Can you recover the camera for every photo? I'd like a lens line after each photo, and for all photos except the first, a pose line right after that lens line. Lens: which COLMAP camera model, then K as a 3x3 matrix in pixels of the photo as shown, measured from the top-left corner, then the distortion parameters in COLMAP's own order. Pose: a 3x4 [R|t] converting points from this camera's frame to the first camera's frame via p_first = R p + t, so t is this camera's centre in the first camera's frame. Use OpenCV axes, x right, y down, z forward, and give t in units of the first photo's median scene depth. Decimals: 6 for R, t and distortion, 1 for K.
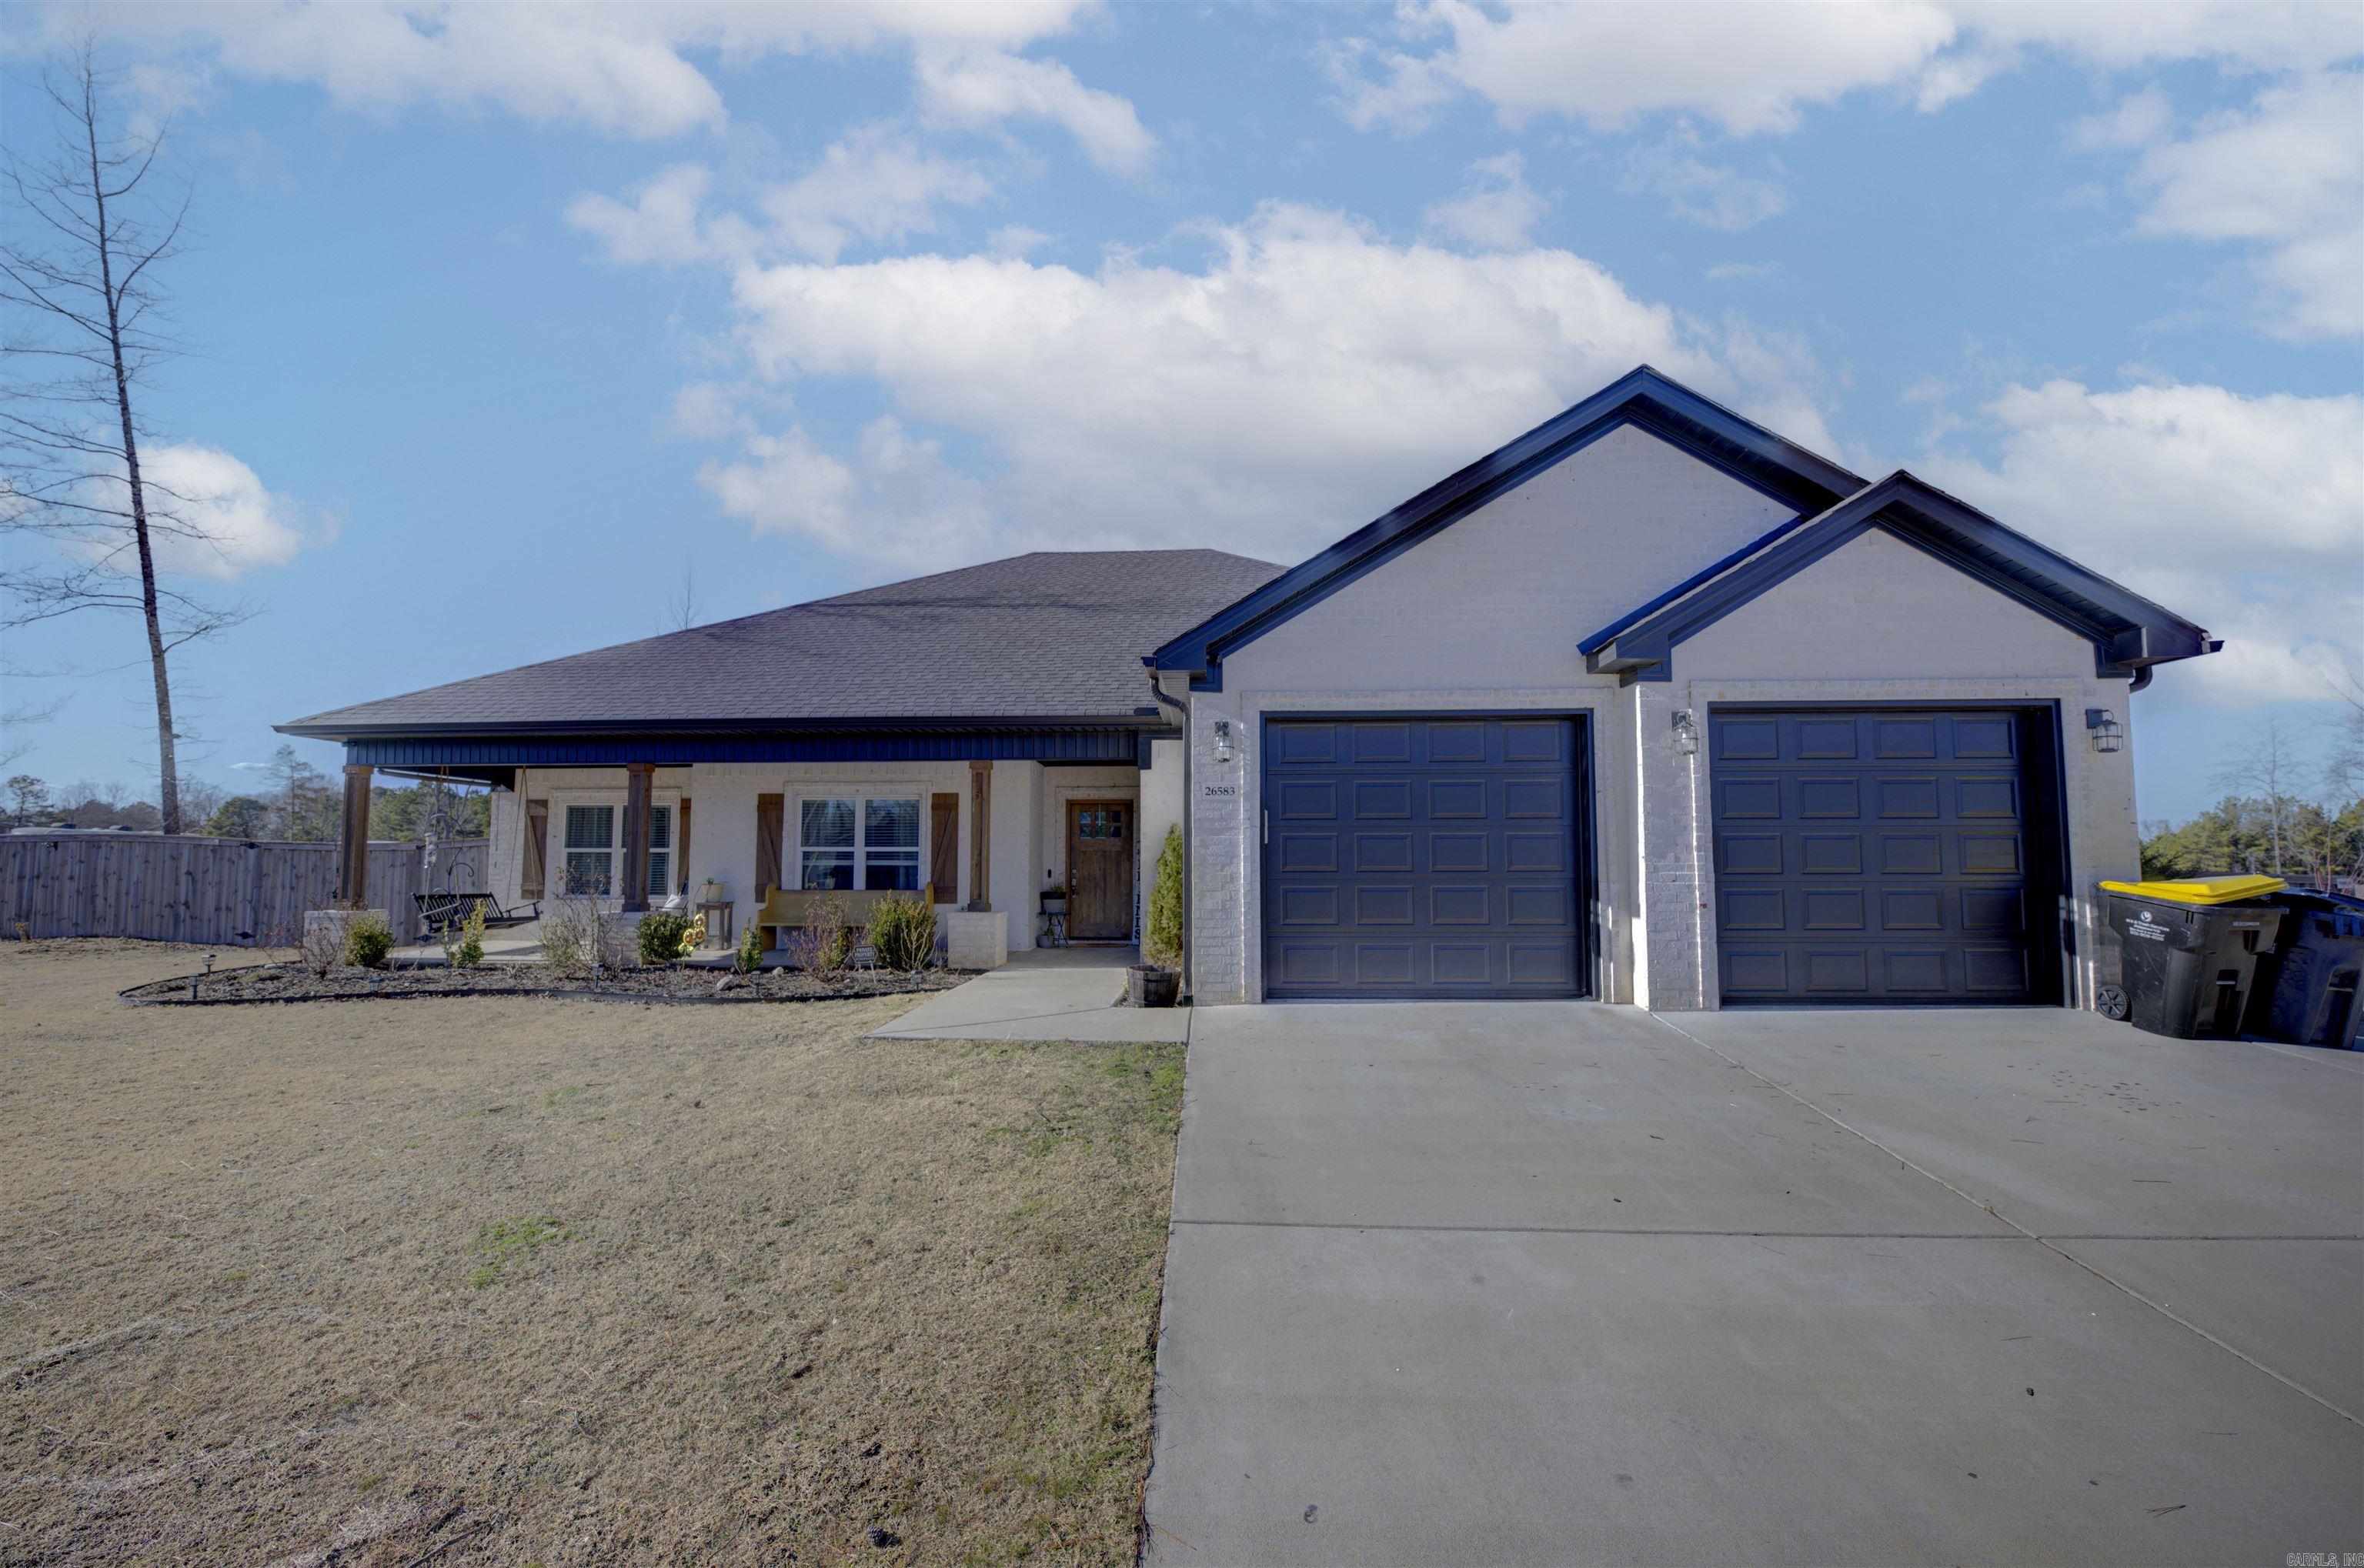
lens RADIAL K [[956.2, 0, 1171.9], [0, 956.2, 802.9], [0, 0, 1]] dist [-0.013784, -0.000229]
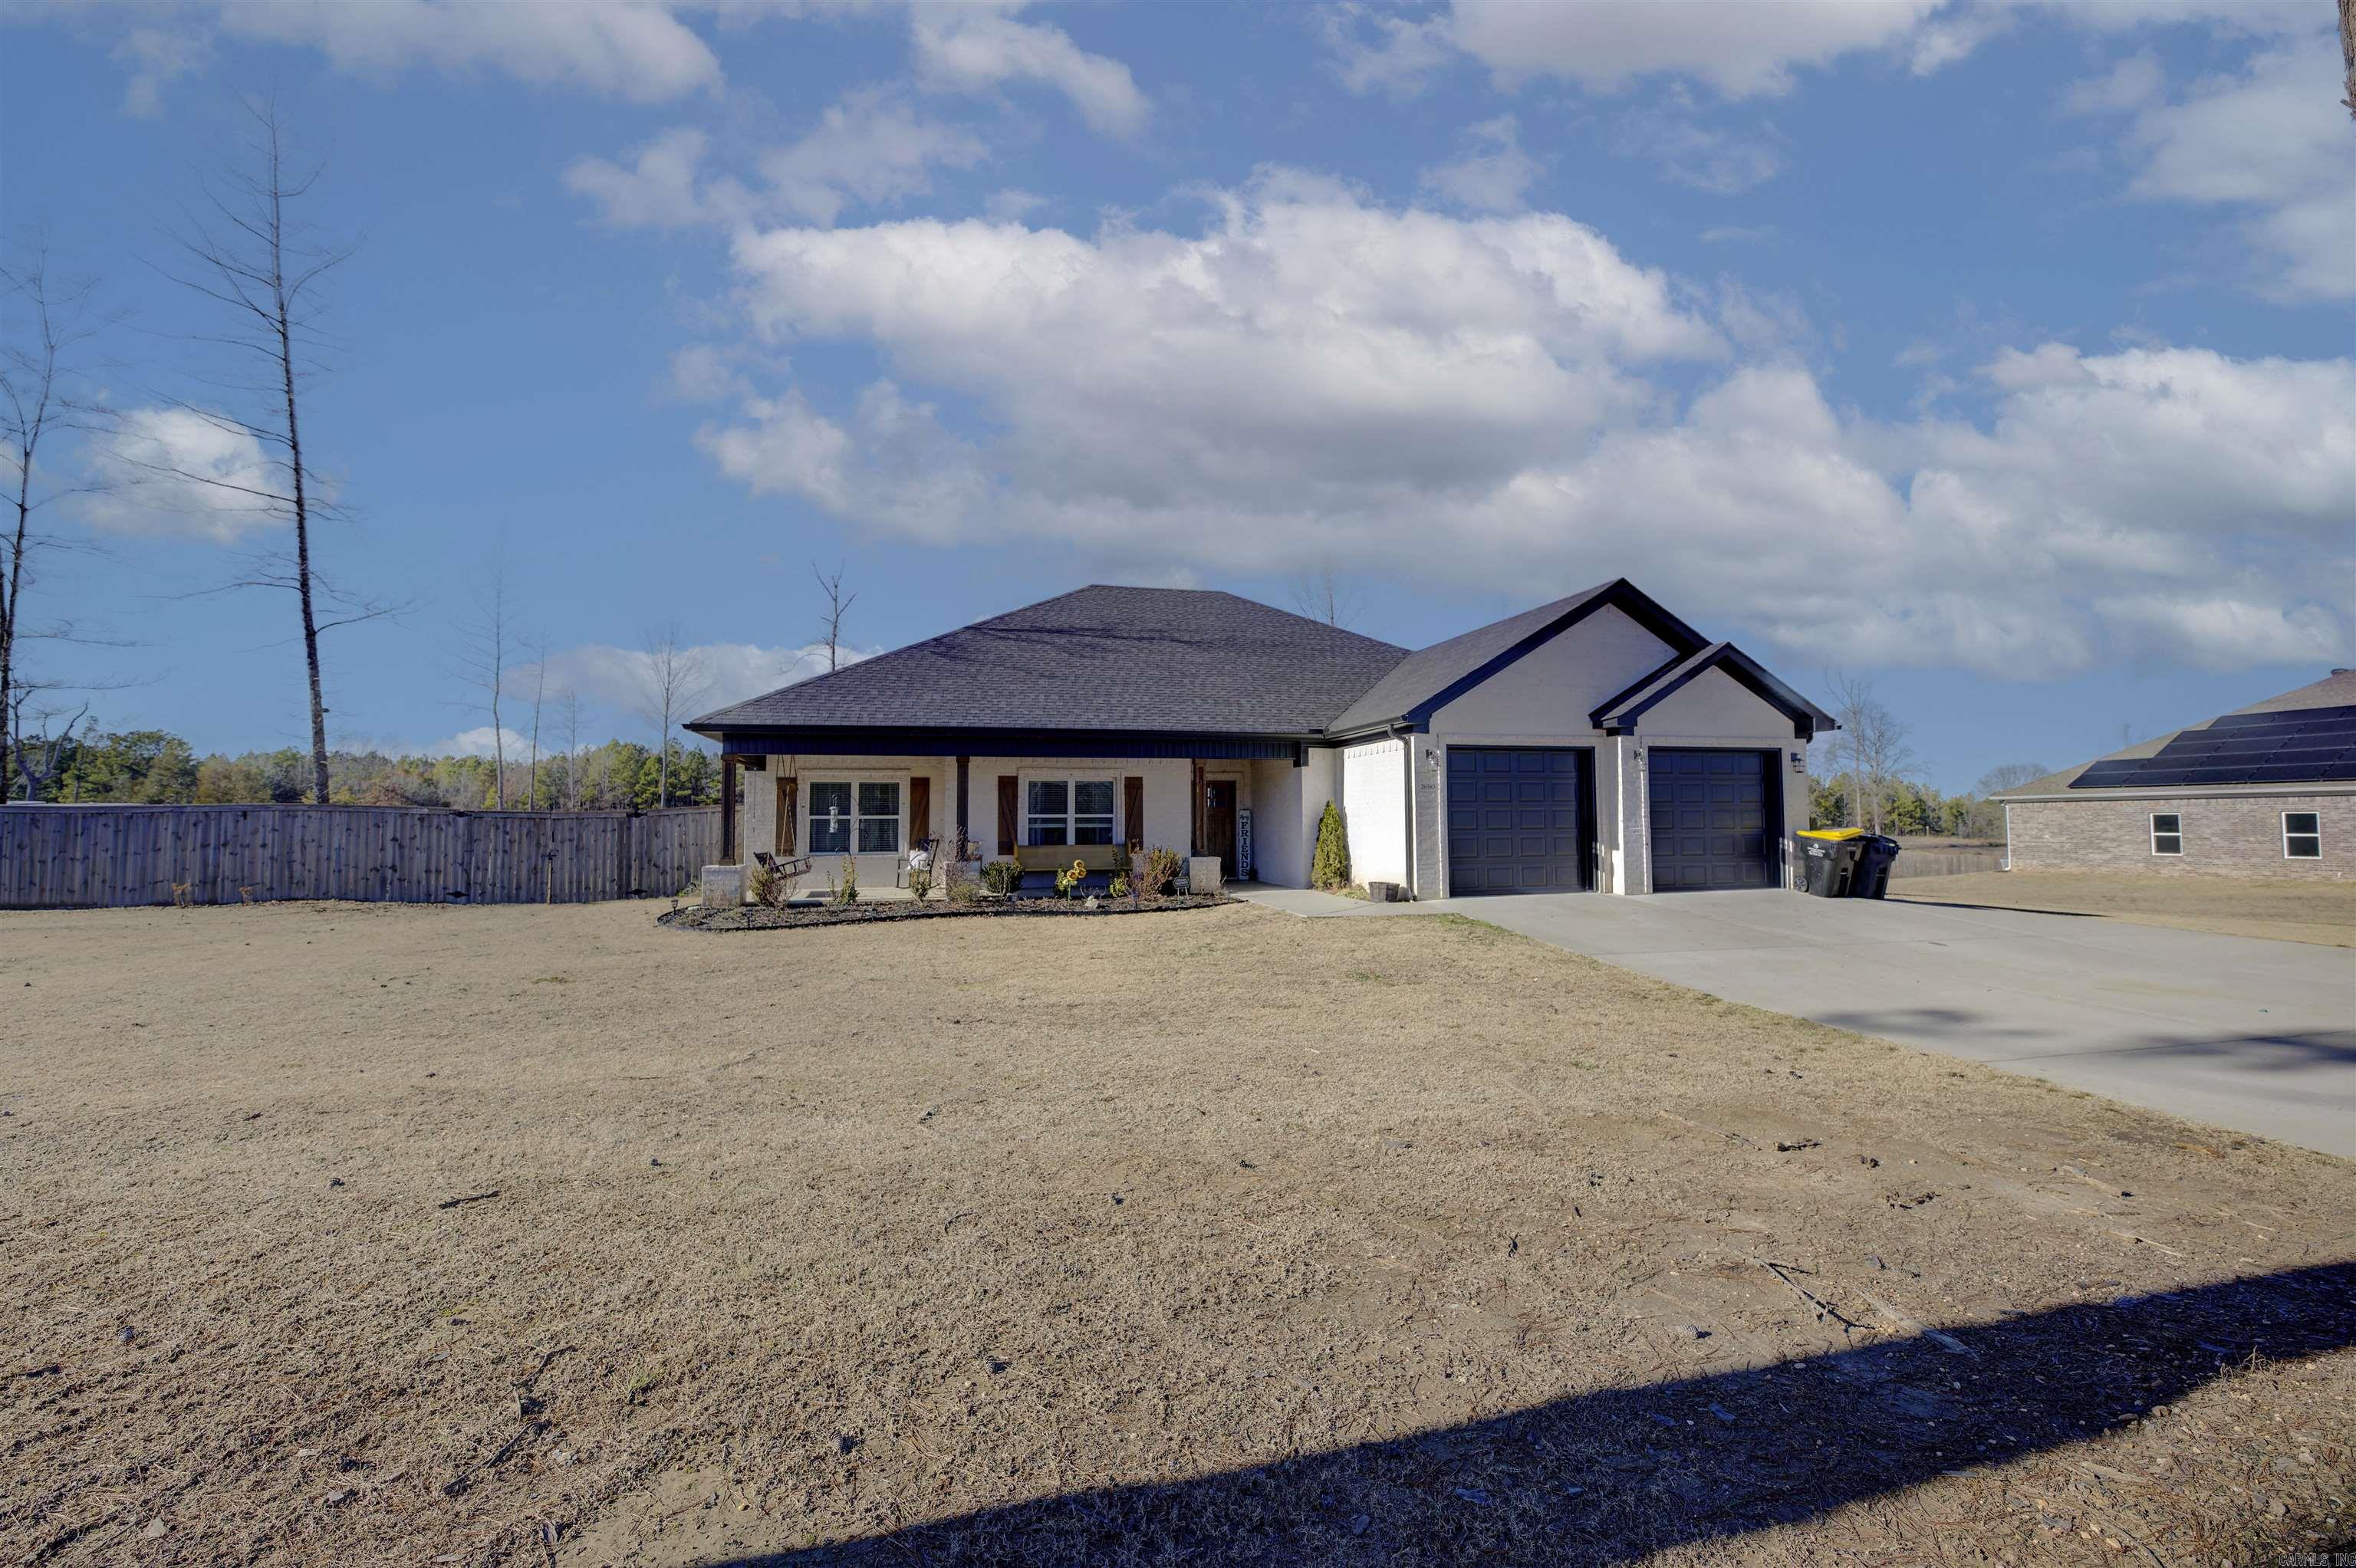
lens RADIAL K [[944.4, 0, 1177.2], [0, 944.4, 774.0], [0, 0, 1]] dist [-0.003526, -0.000150]
pose [[0.955308, 0.009043, 0.295473, -0.594486], [-0.013122, 0.999844, 0.011827, -0.032480], [-0.295320, -0.015175, 0.955278, -0.385318]]
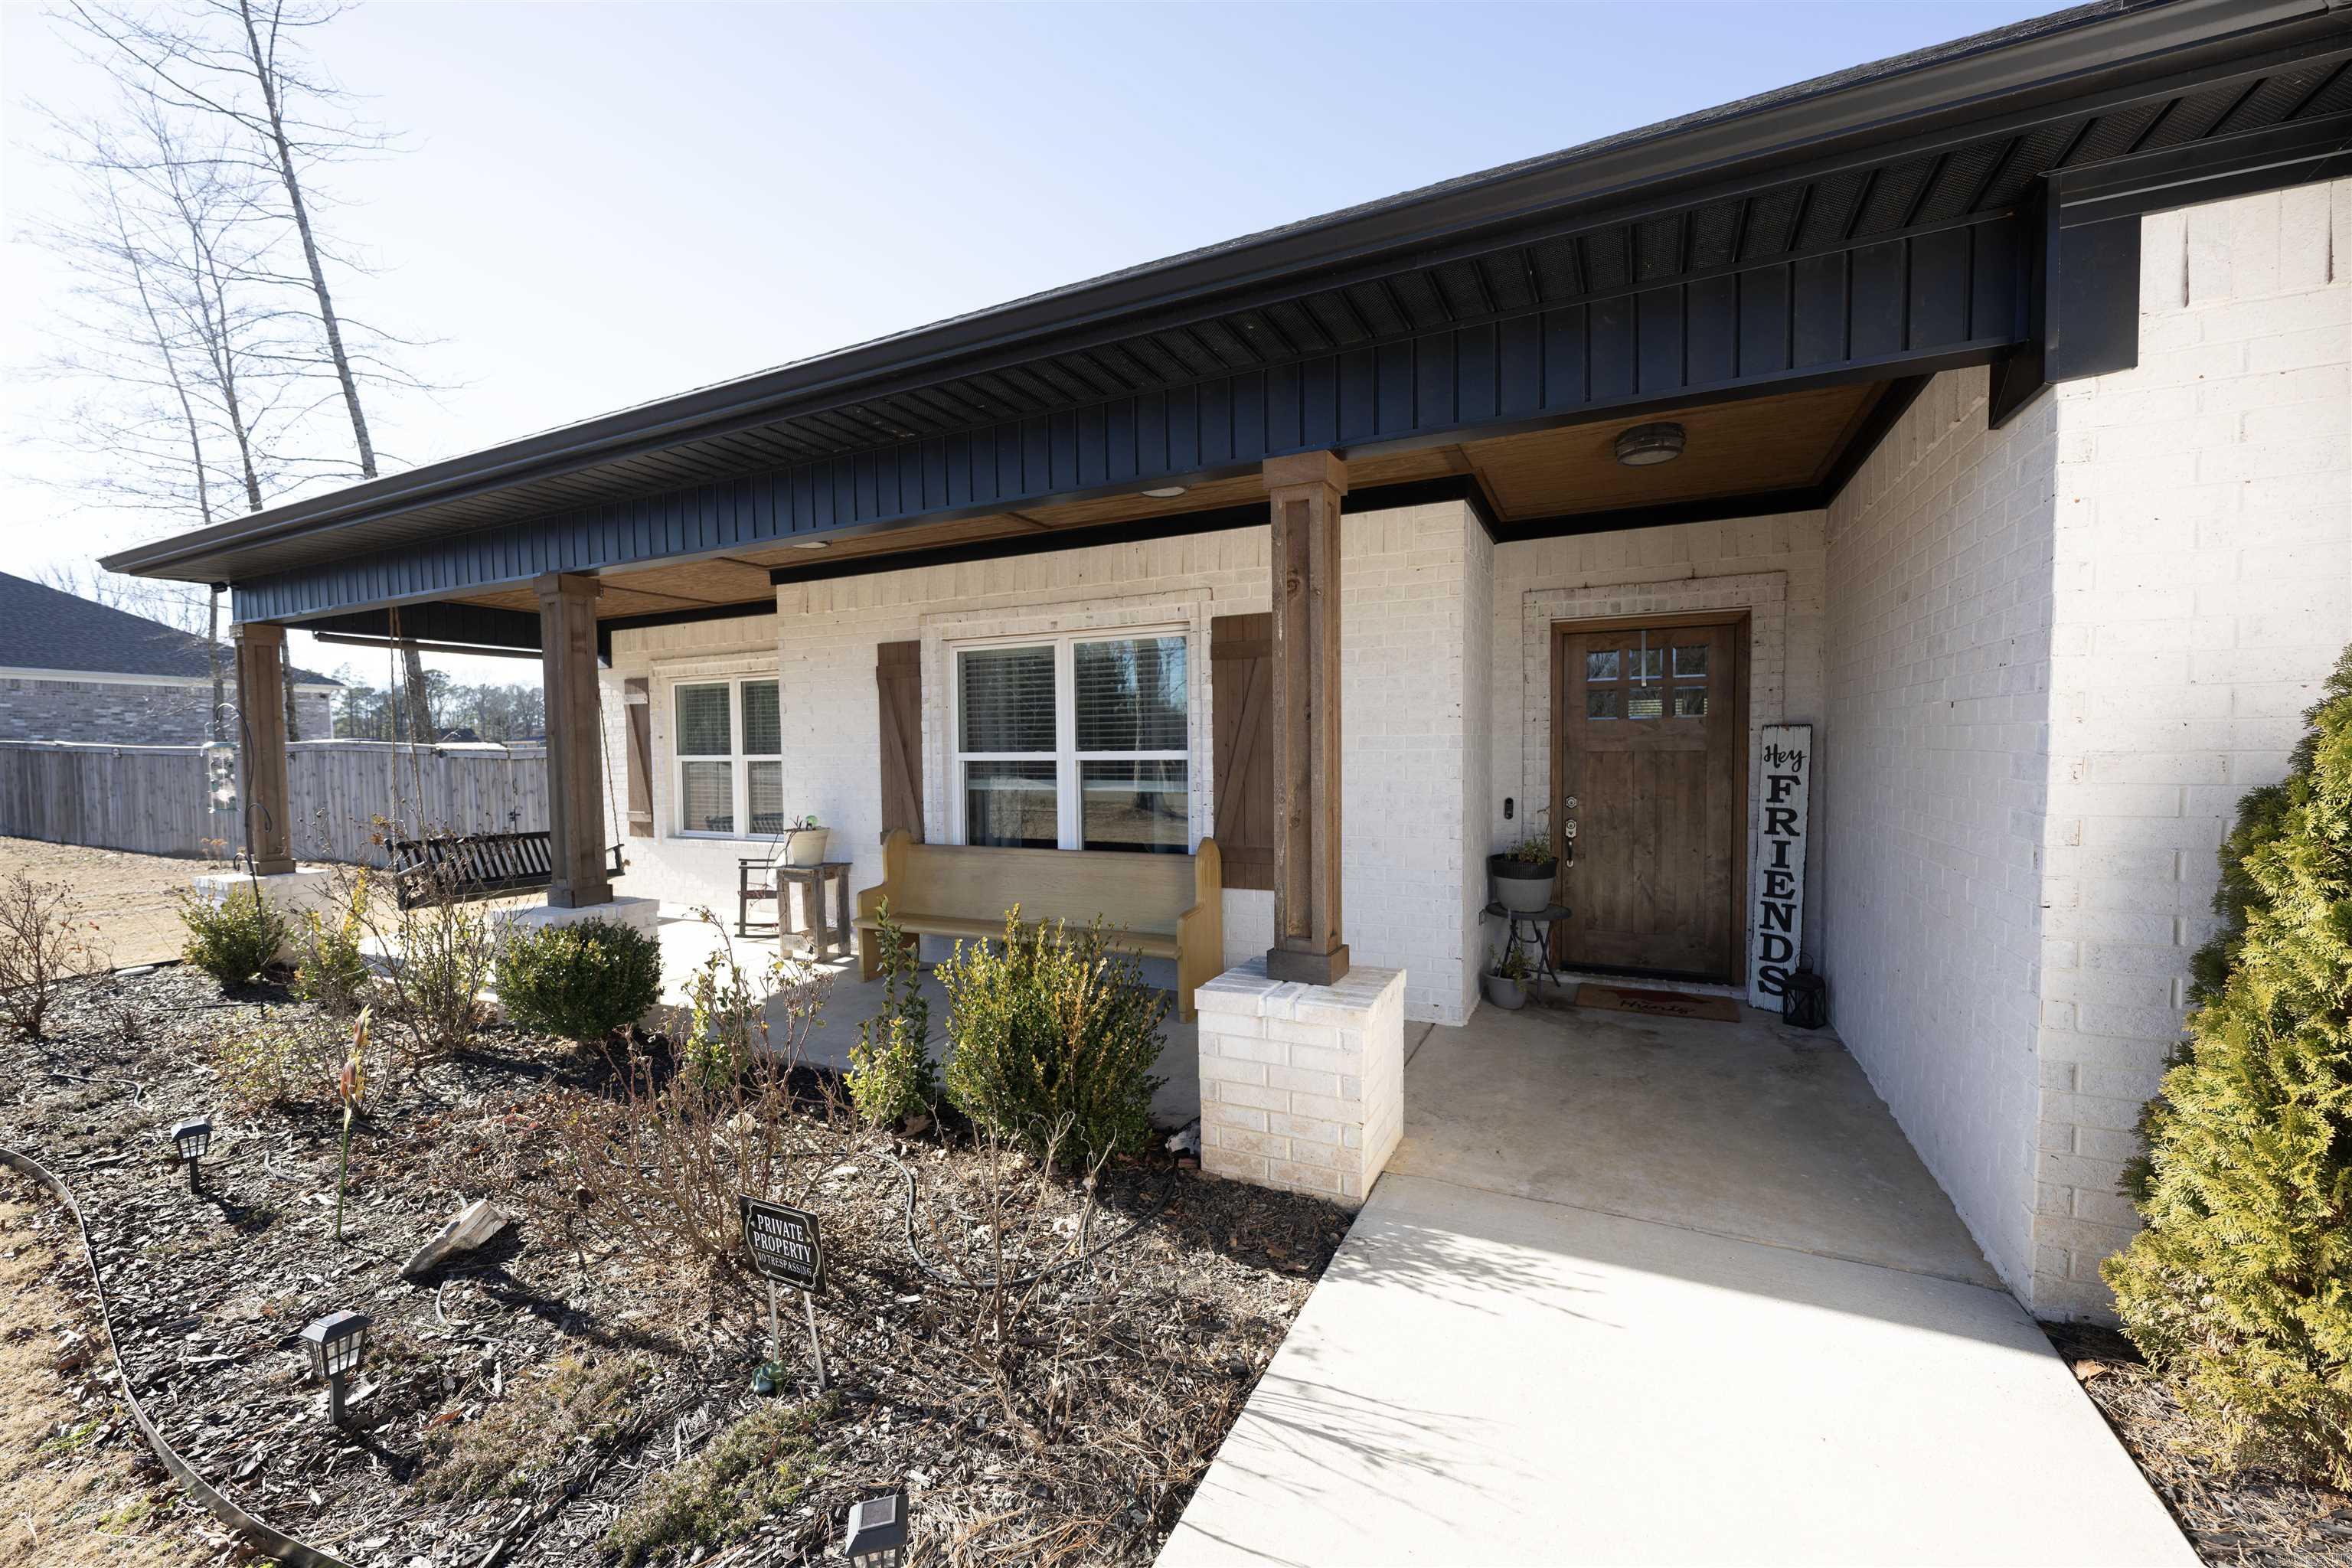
lens RADIAL K [[942.9, 0, 1173.1], [0, 942.9, 786.7], [0, 0, 1]] dist [-0.003526, -0.000150]
pose [[0.917253, 0.004505, -0.398280, -0.106521], [0.039028, 0.994108, 0.101128, 0.020044], [0.396389, -0.108304, 0.911672, 0.621033]]
